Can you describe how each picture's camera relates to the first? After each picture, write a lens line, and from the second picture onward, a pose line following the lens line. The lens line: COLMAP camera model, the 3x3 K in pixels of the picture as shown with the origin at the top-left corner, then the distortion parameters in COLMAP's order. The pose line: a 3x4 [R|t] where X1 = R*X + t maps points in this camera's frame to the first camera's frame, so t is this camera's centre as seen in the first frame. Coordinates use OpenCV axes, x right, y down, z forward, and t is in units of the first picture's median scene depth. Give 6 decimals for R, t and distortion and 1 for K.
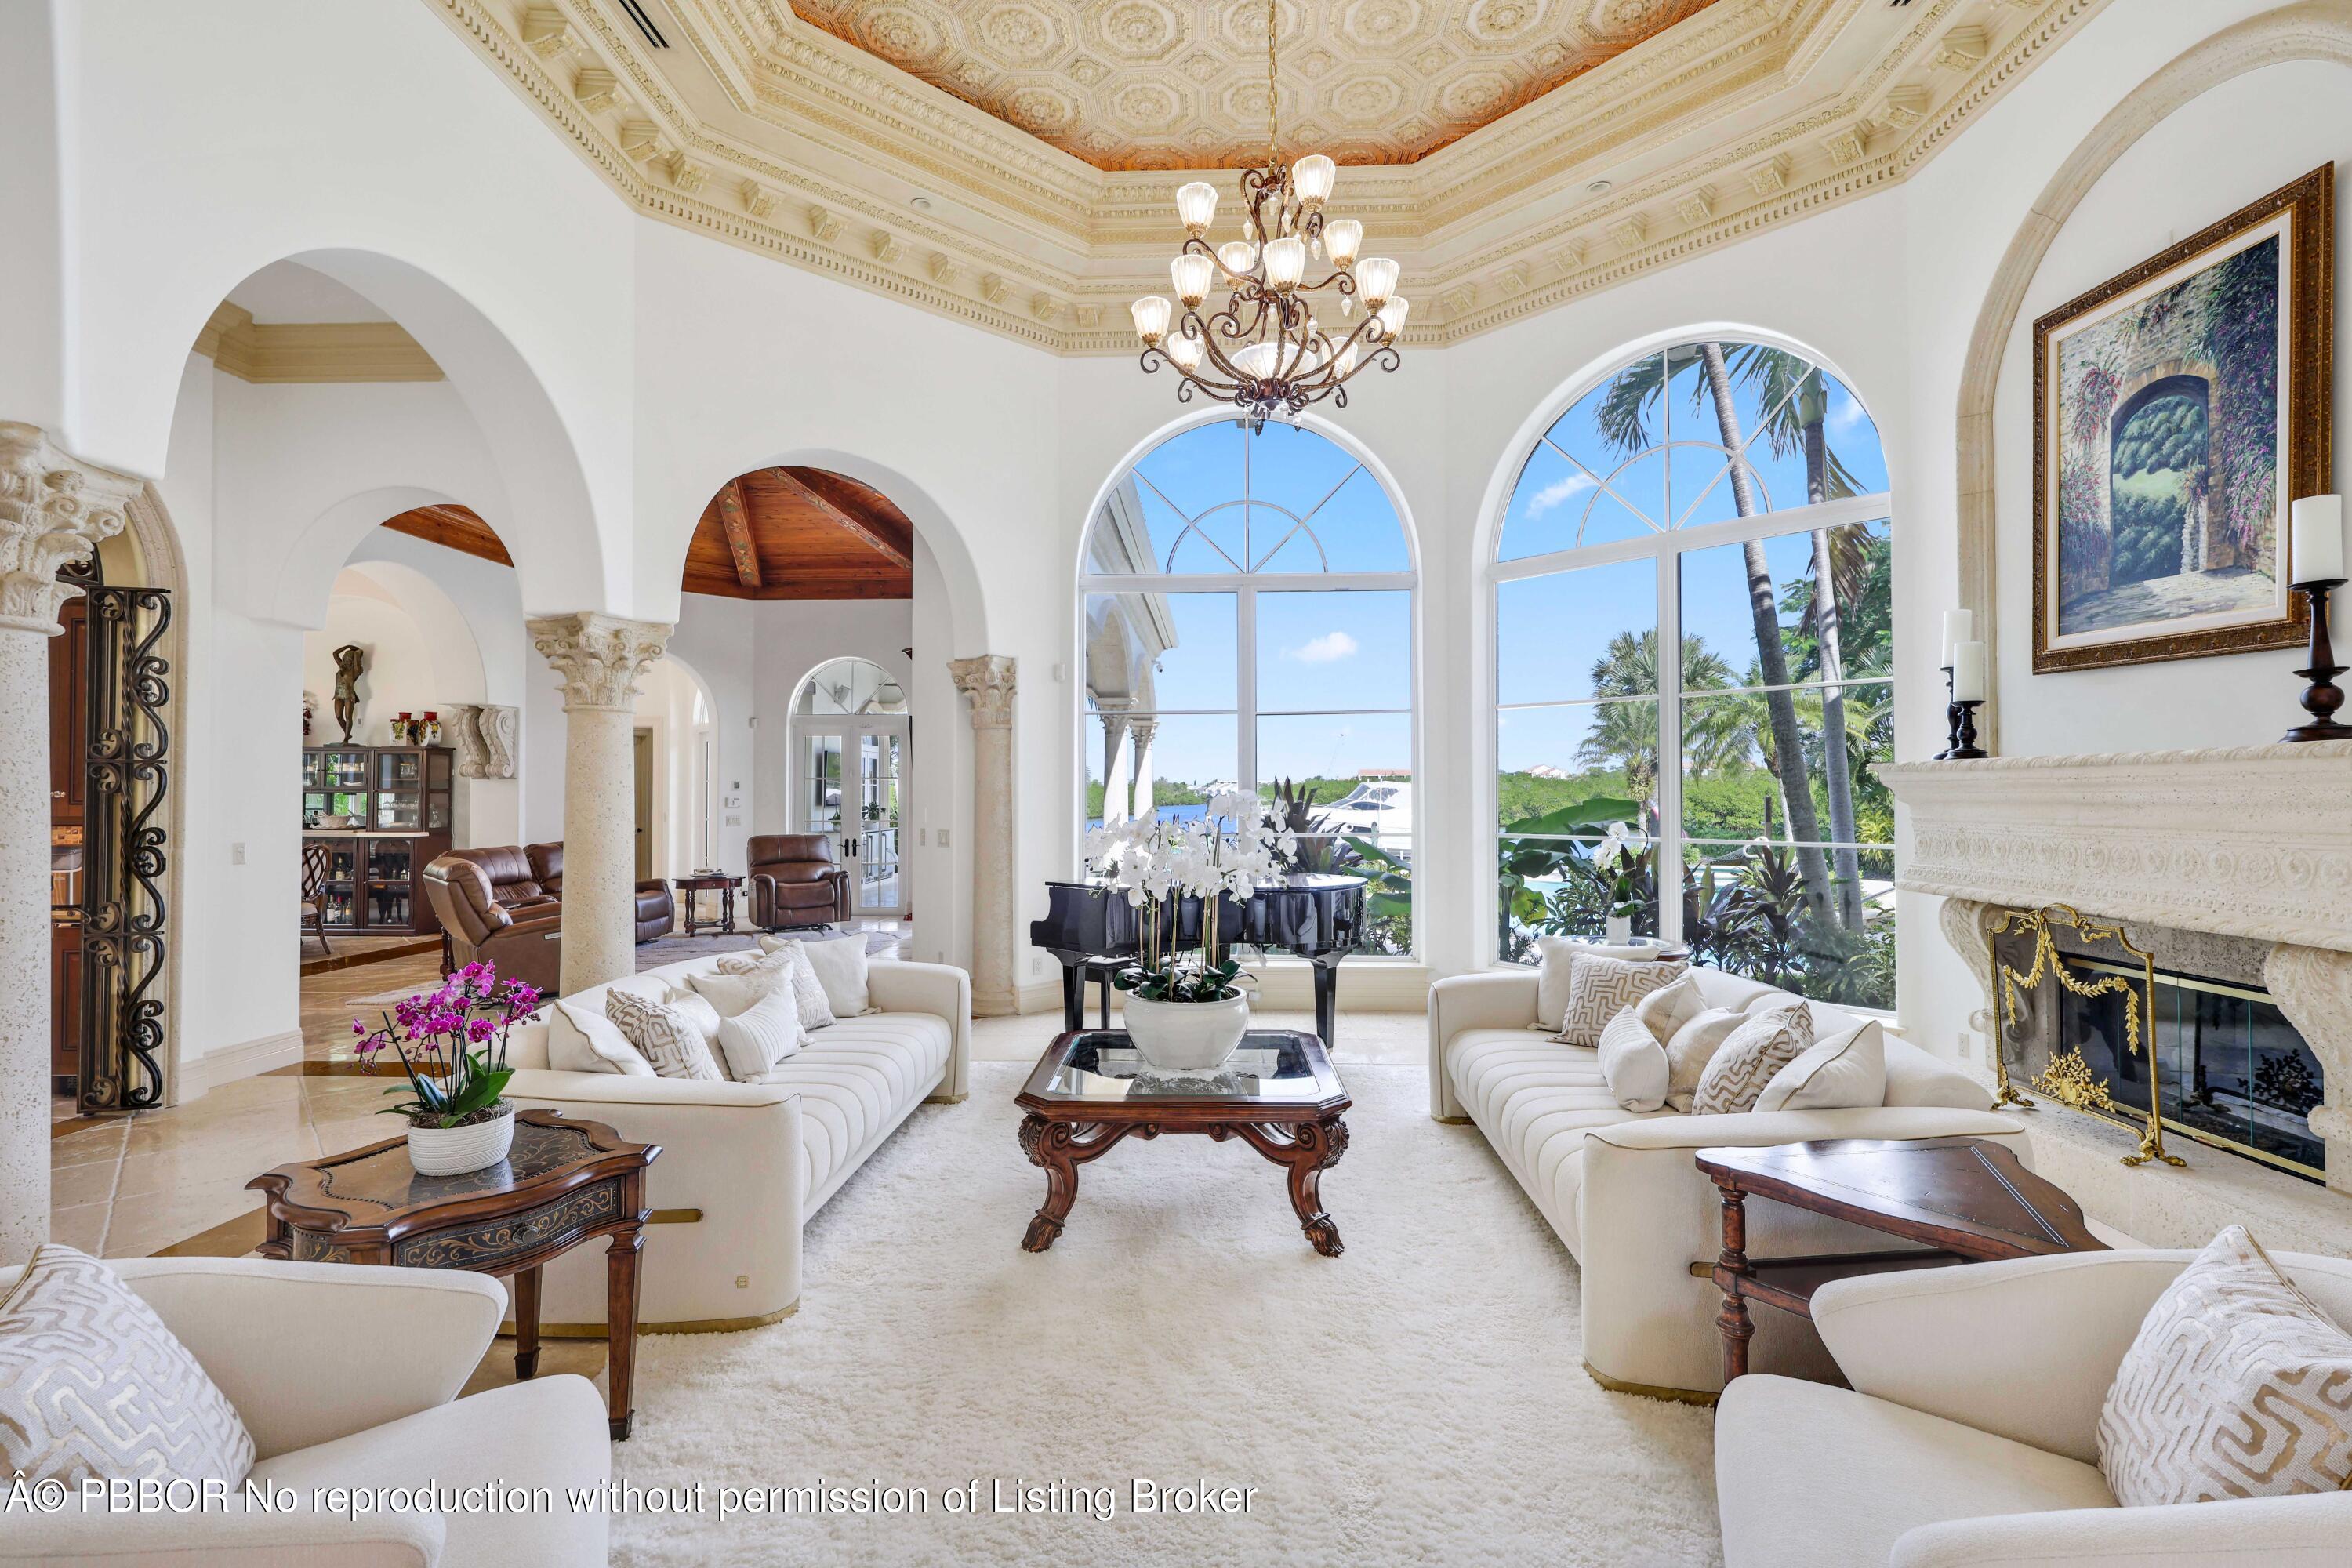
lens RADIAL K [[1051.6, 0, 1176.0], [0, 1051.6, 784.0], [0, 0, 1]] dist [0.000082, 0.000171]
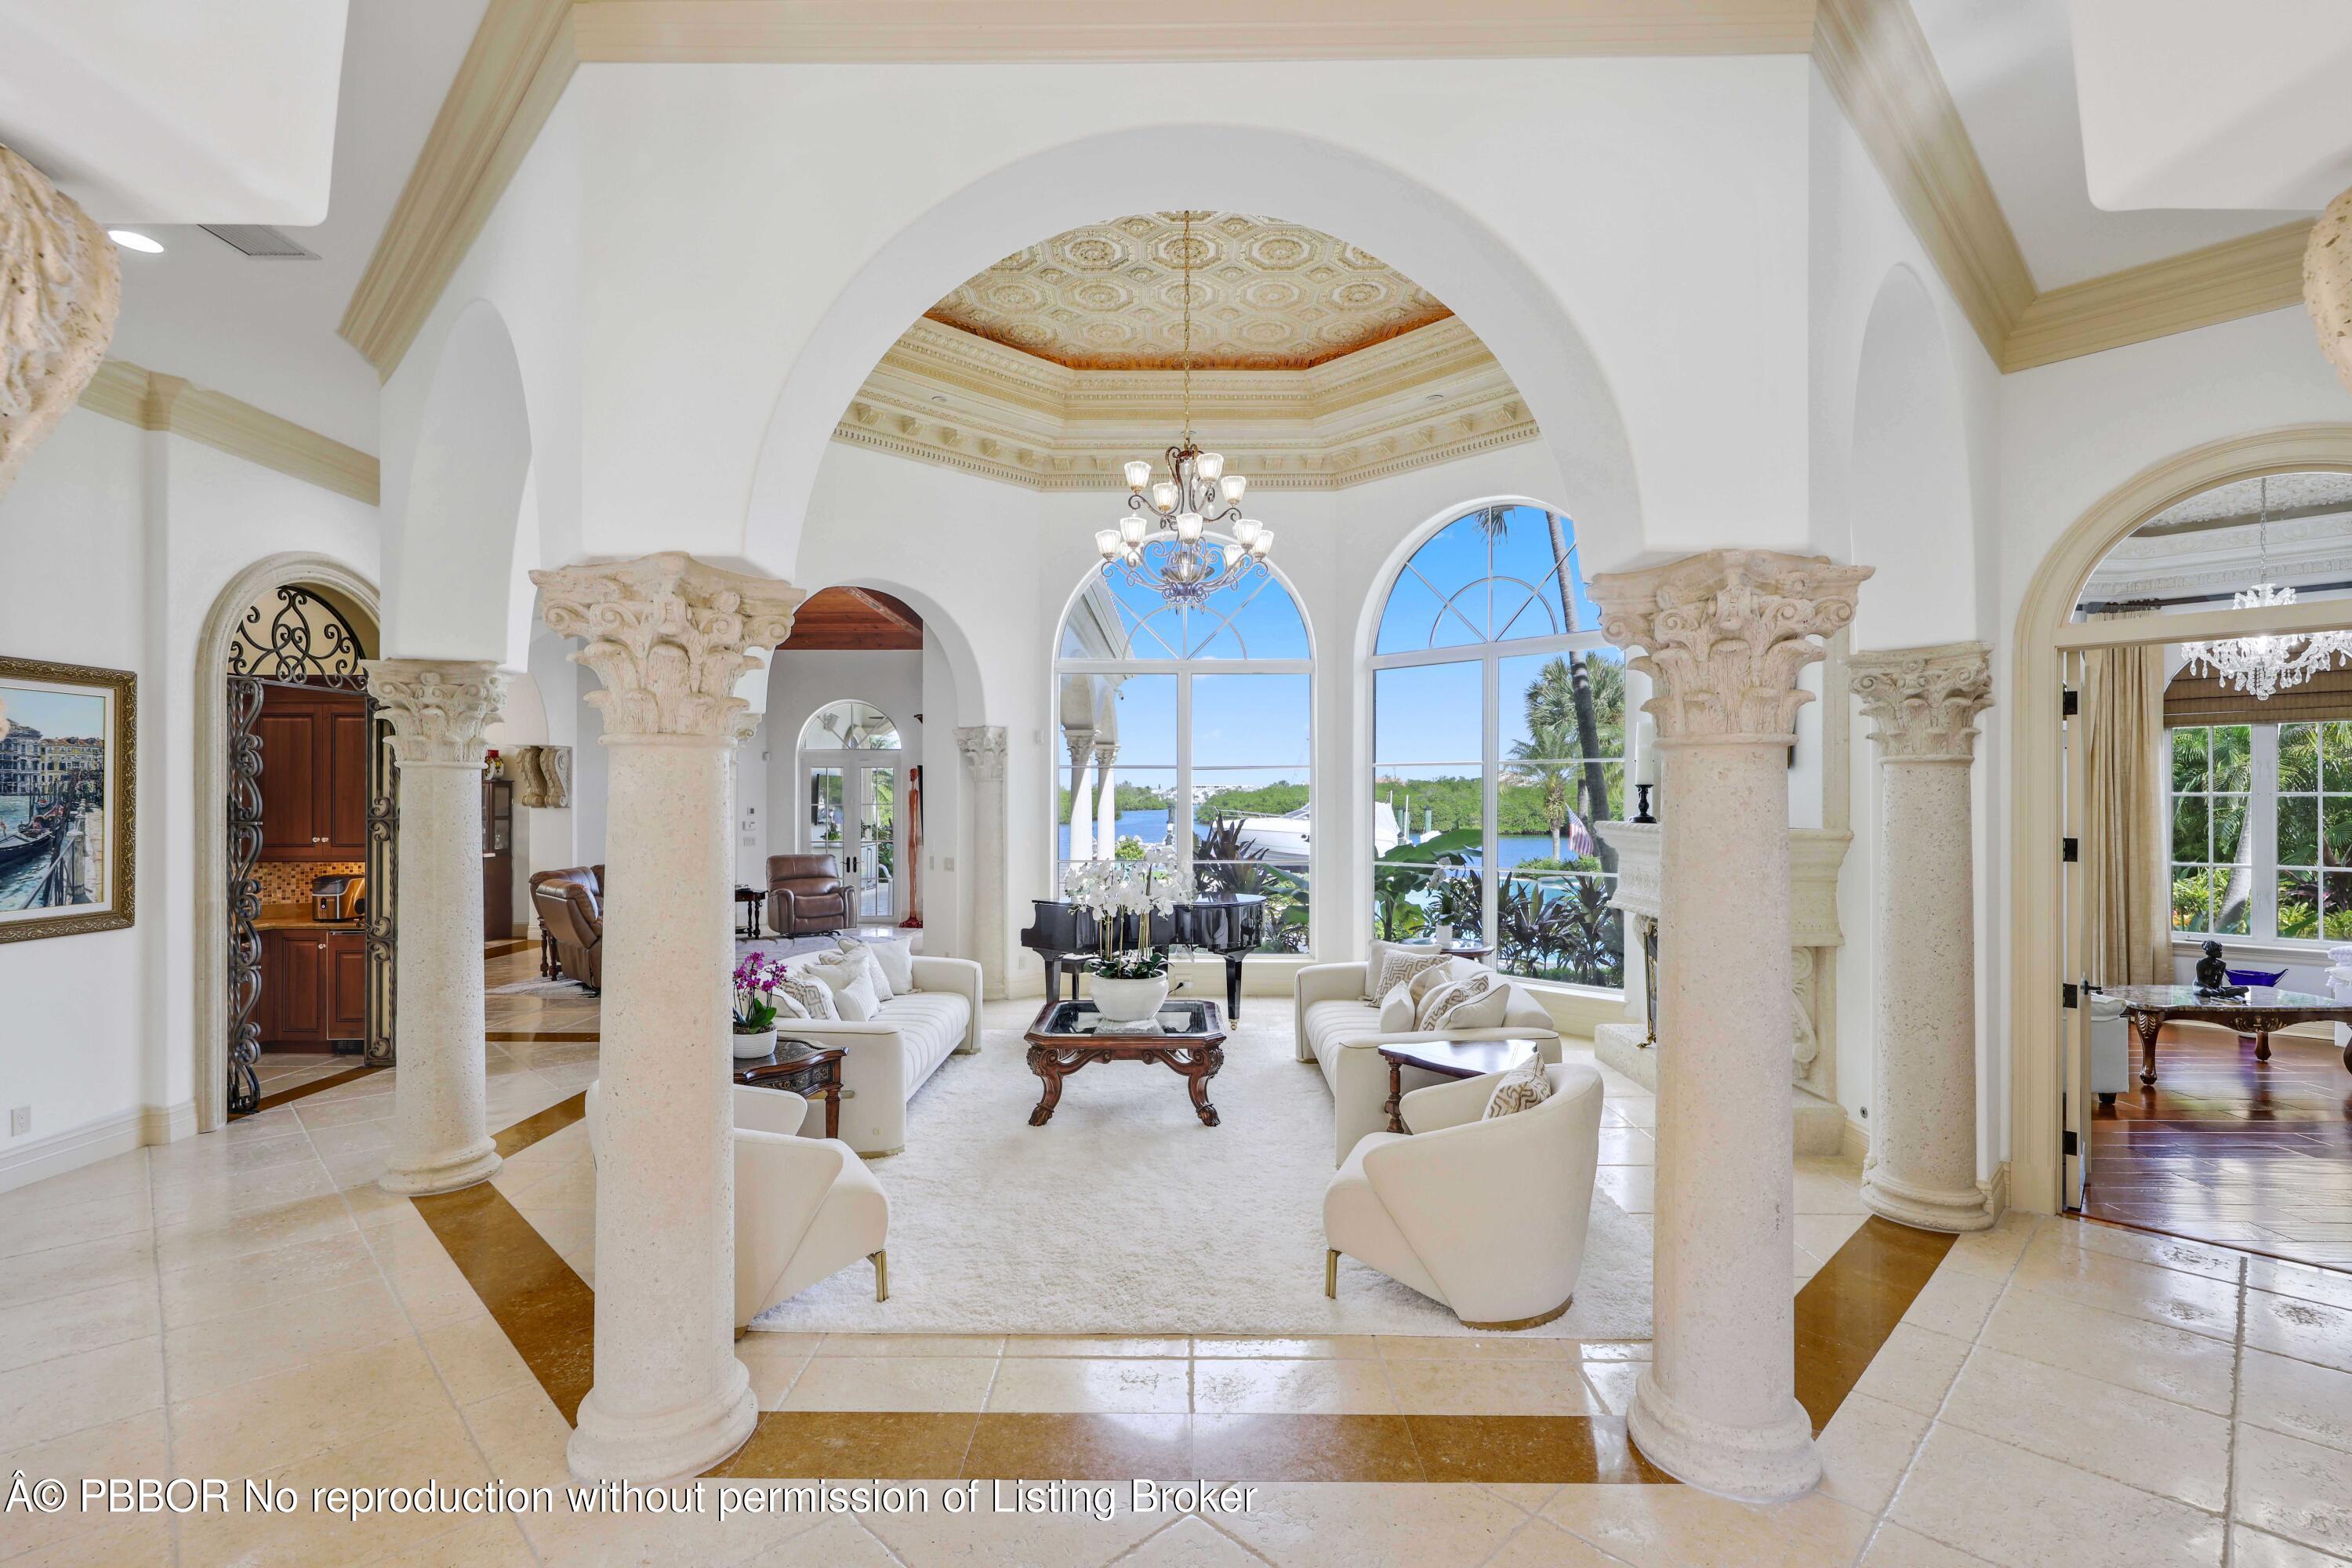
lens RADIAL K [[1058.2, 0, 1181.4], [0, 1058.2, 807.6], [0, 0, 1]] dist [-0.000574, -0.000014]
pose [[0.999240, 0.002327, 0.038914, 0.016546], [-0.003029, 0.999834, 0.017980, -0.052552], [-0.038866, -0.018085, 0.999081, -0.381520]]
